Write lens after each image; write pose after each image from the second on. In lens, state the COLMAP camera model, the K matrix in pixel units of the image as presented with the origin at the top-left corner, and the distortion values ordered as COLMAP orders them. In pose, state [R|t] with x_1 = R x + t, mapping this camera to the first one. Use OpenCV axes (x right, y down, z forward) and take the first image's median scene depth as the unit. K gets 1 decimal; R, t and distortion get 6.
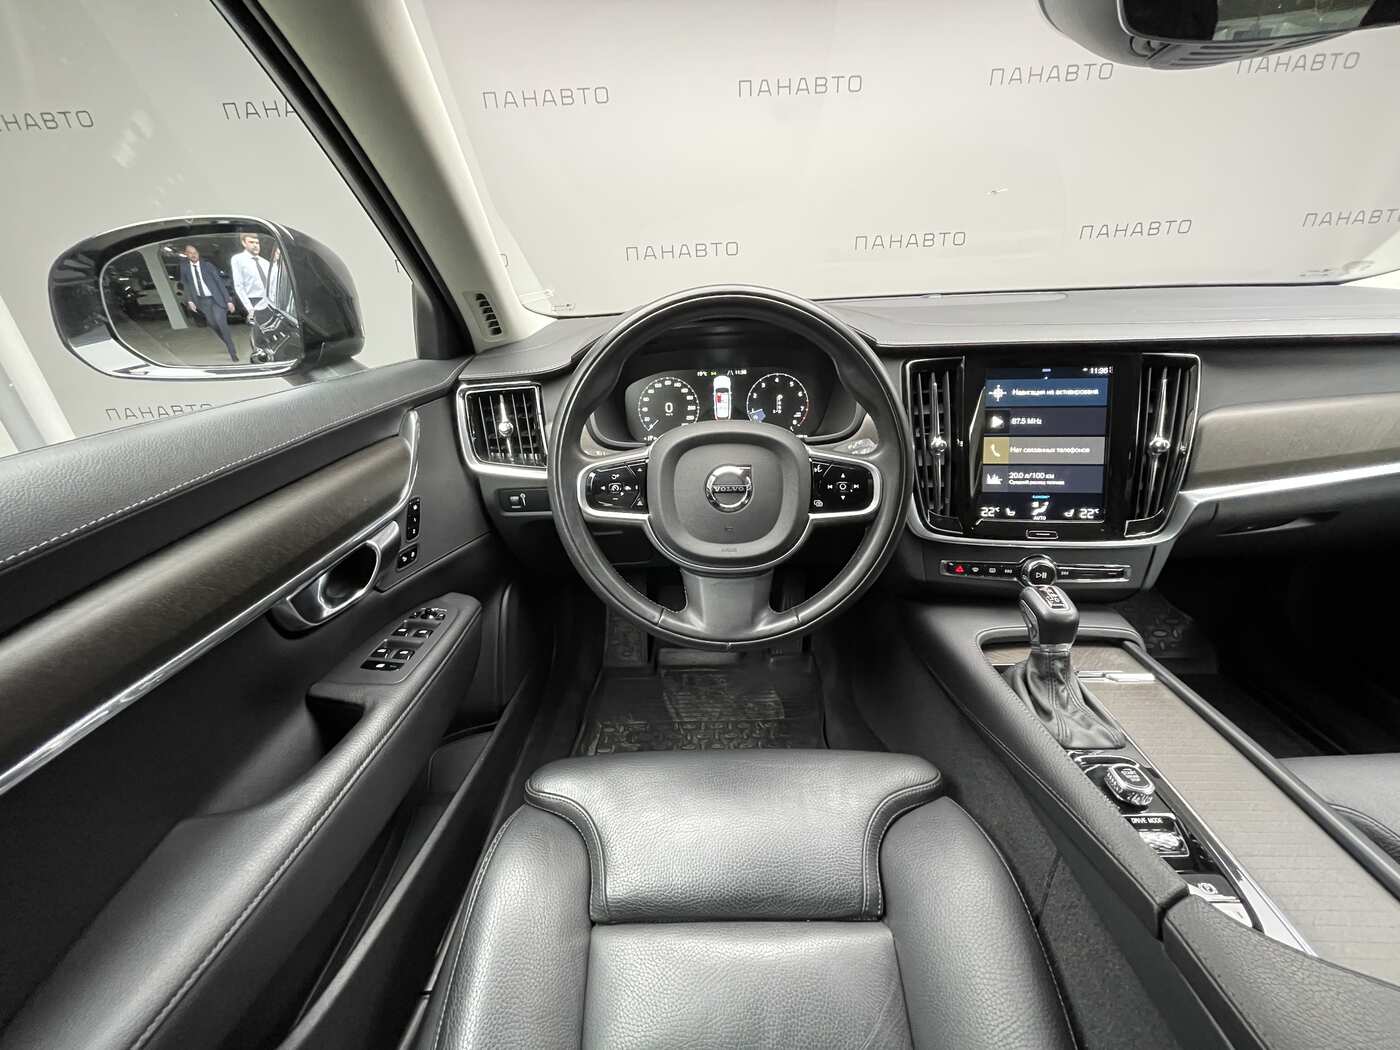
lens RADIAL K [[603.6, 0, 700.0], [0, 603.6, 525.0], [0, 0, 1]] dist [0.004536, -0.000398]
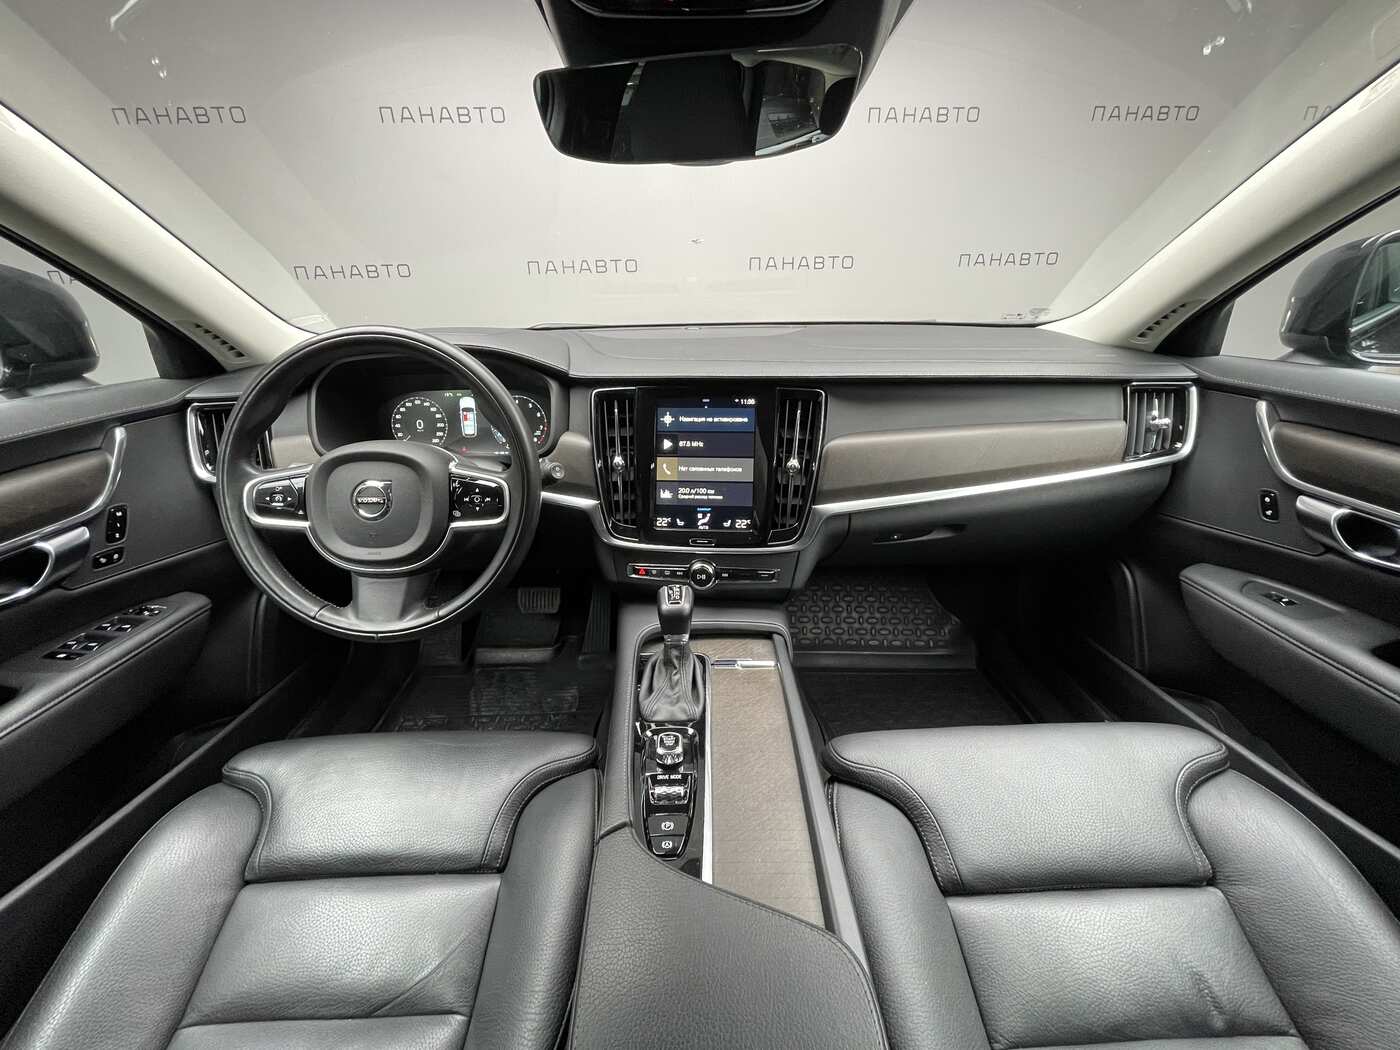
lens RADIAL K [[603.6, 0, 700.0], [0, 603.6, 525.0], [0, 0, 1]] dist [0.004536, -0.000398]
pose [[0.998647, 0.007688, 0.051438, 0.500706], [-0.007091, 0.999905, -0.011778, -0.002950], [-0.051523, 0.011398, 0.998607, -0.153136]]
